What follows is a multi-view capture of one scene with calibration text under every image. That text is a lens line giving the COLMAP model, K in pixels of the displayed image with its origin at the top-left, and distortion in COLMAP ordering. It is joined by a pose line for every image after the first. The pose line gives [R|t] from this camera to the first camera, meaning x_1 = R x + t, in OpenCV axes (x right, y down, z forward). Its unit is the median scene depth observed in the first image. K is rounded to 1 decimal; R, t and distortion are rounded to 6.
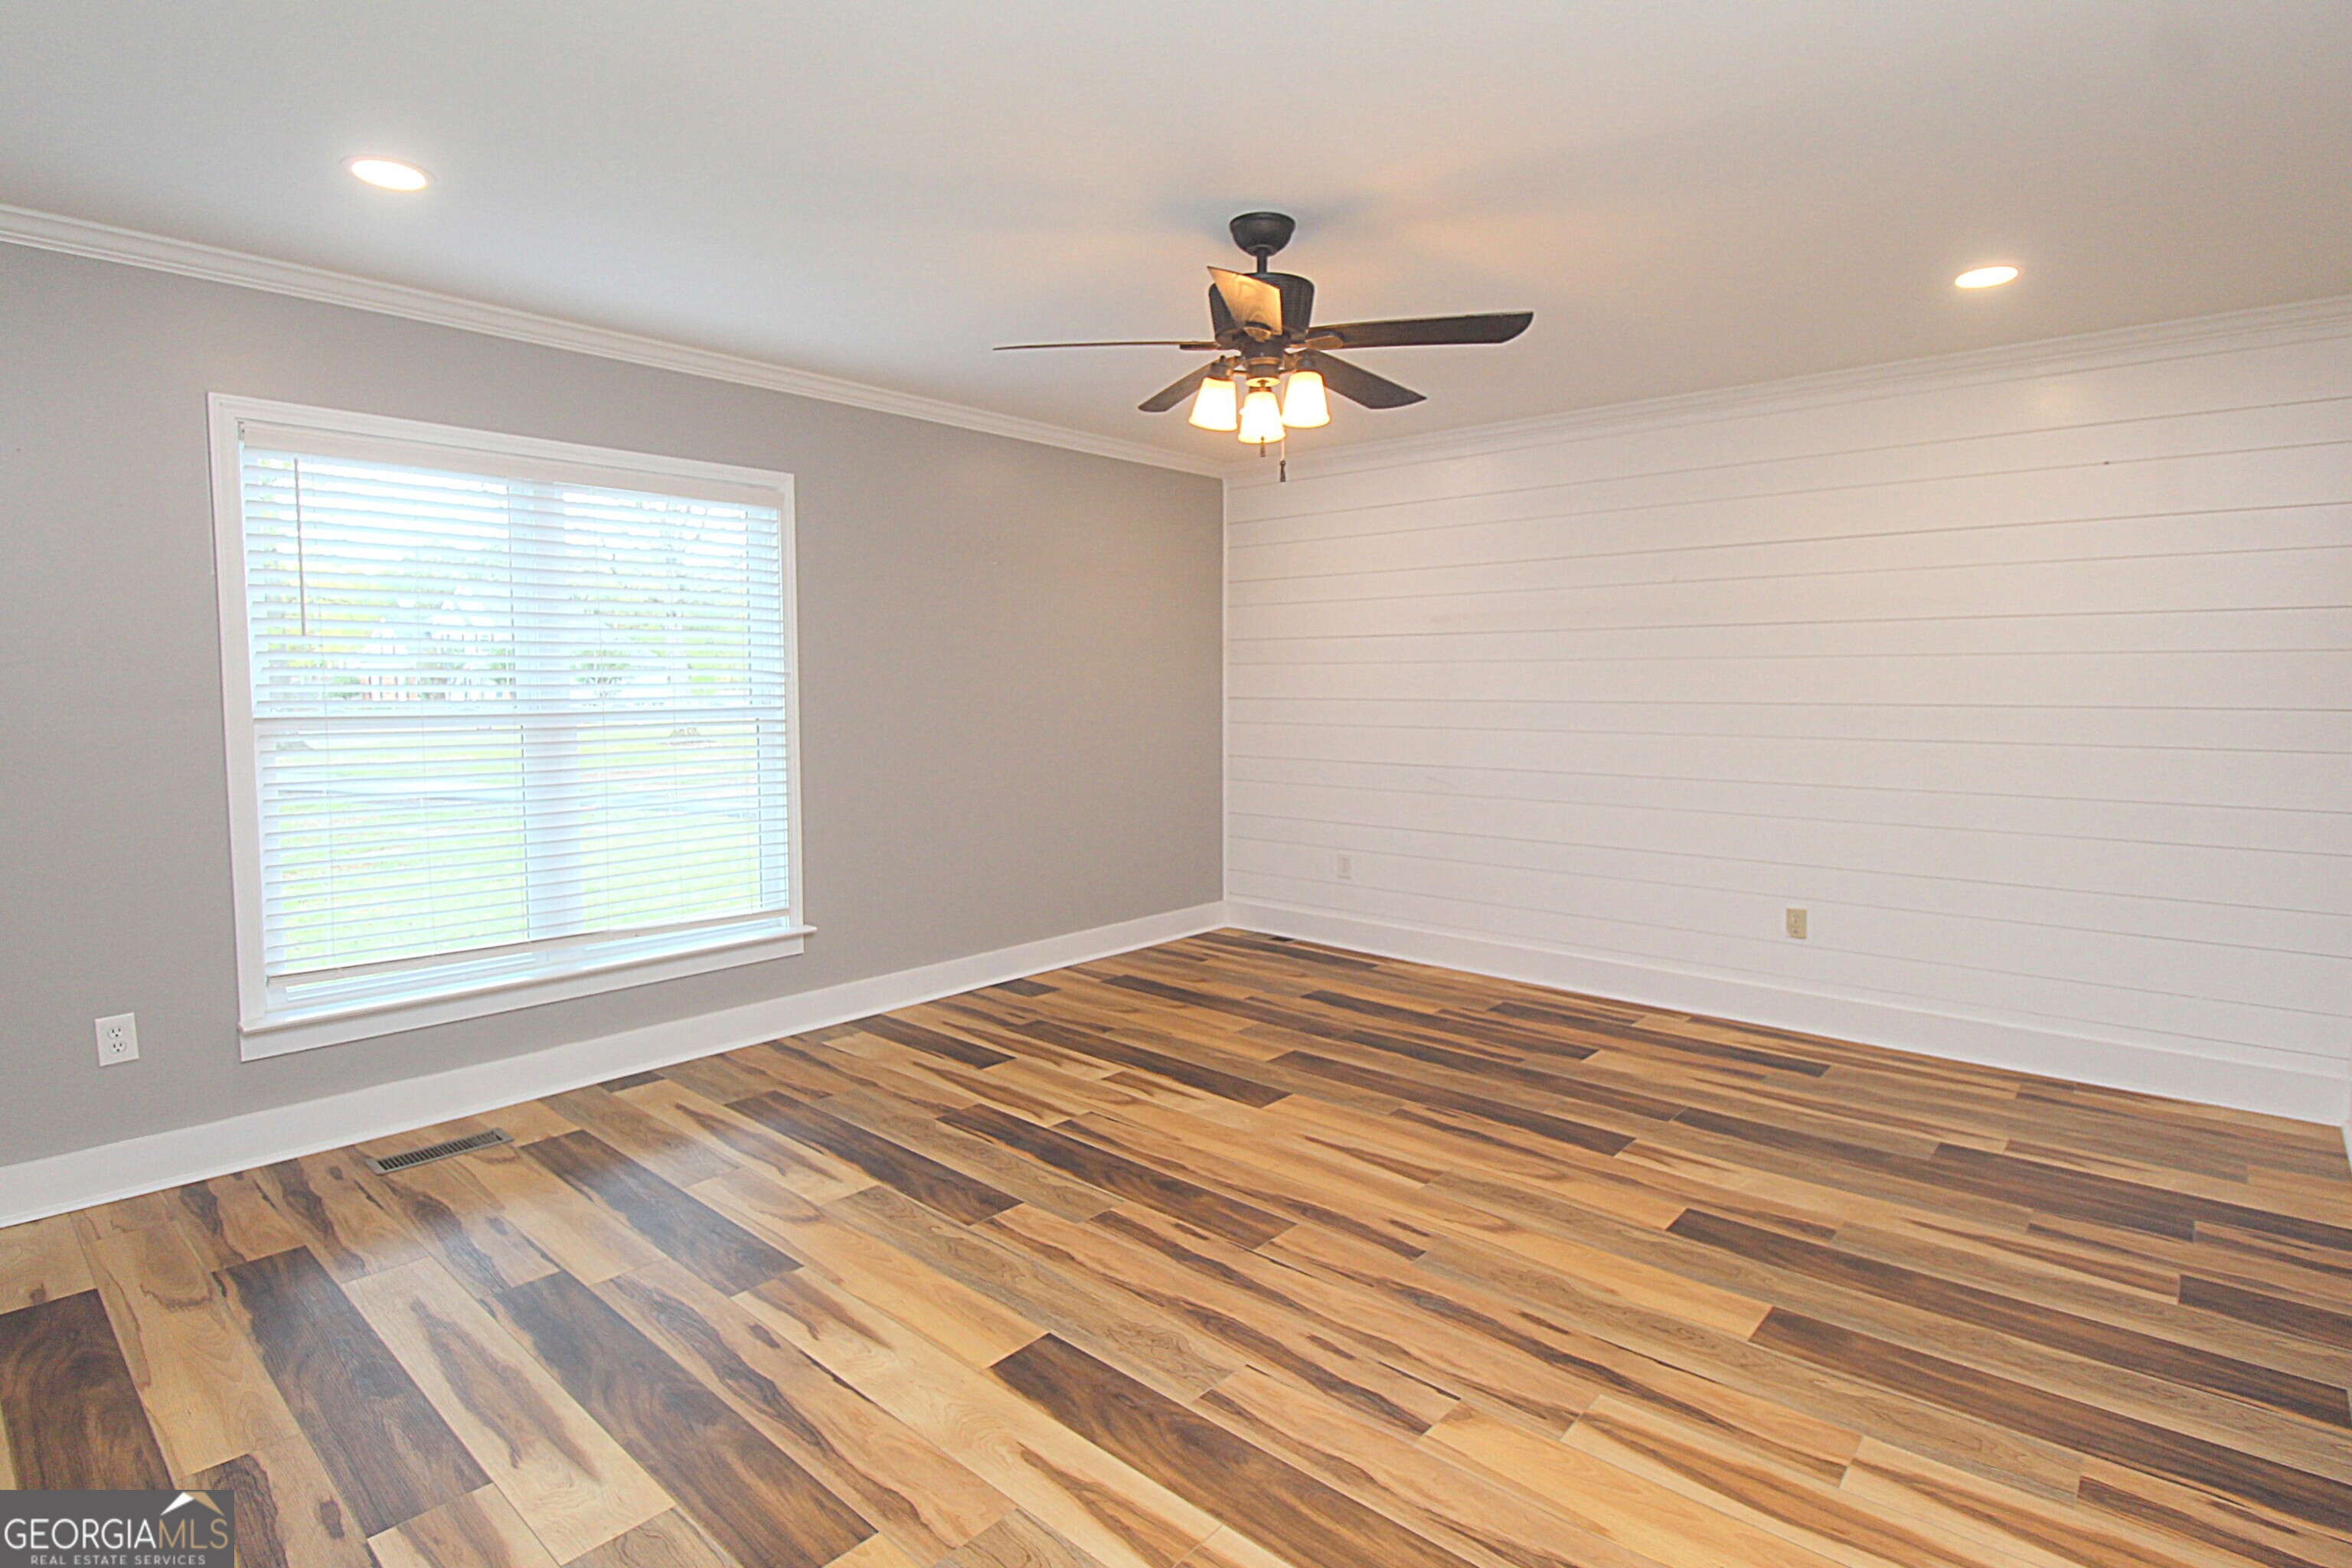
lens RADIAL K [[1199.7, 0, 1185.3], [0, 1199.7, 779.5], [0, 0, 1]] dist [-0.001031, -0.012254]
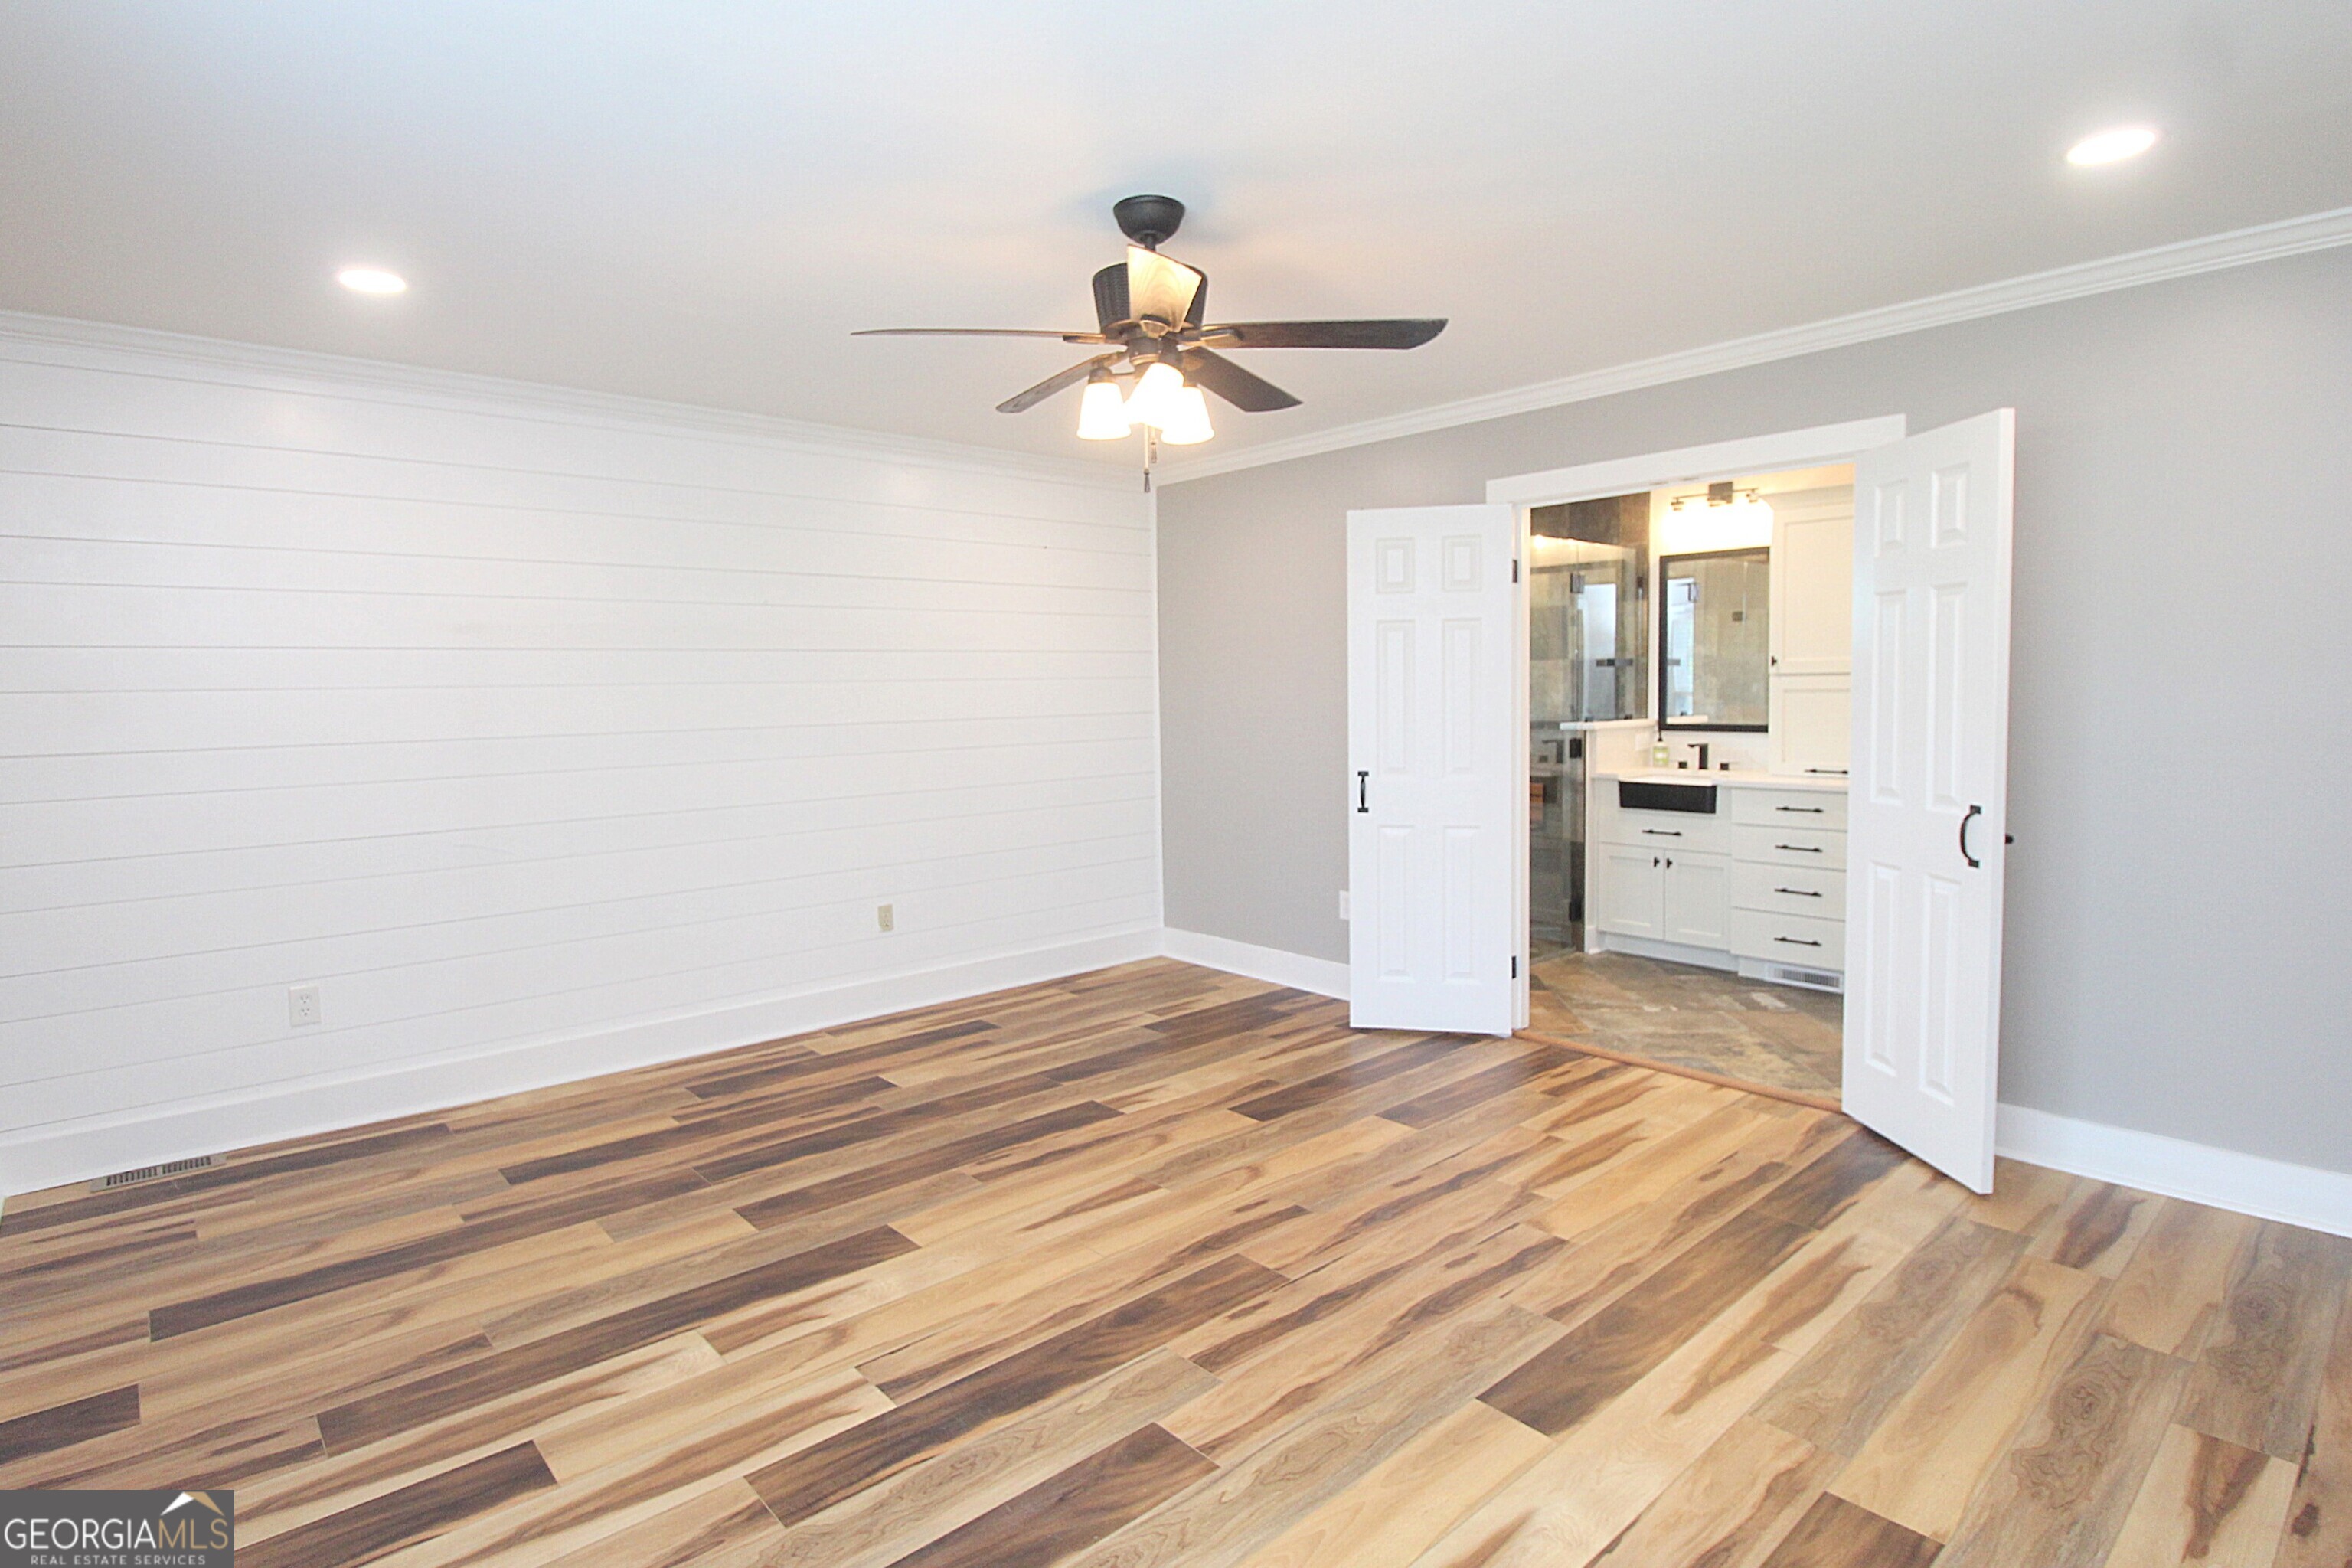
lens RADIAL K [[1199.7, 0, 1179.8], [0, 1199.7, 773.3], [0, 0, 1]] dist [-0.001031, -0.012254]
pose [[0.107813, -0.074460, 0.991379, -0.718692], [0.099008, 0.993038, 0.063818, -0.074652], [-0.989229, 0.091274, 0.114434, 0.749819]]
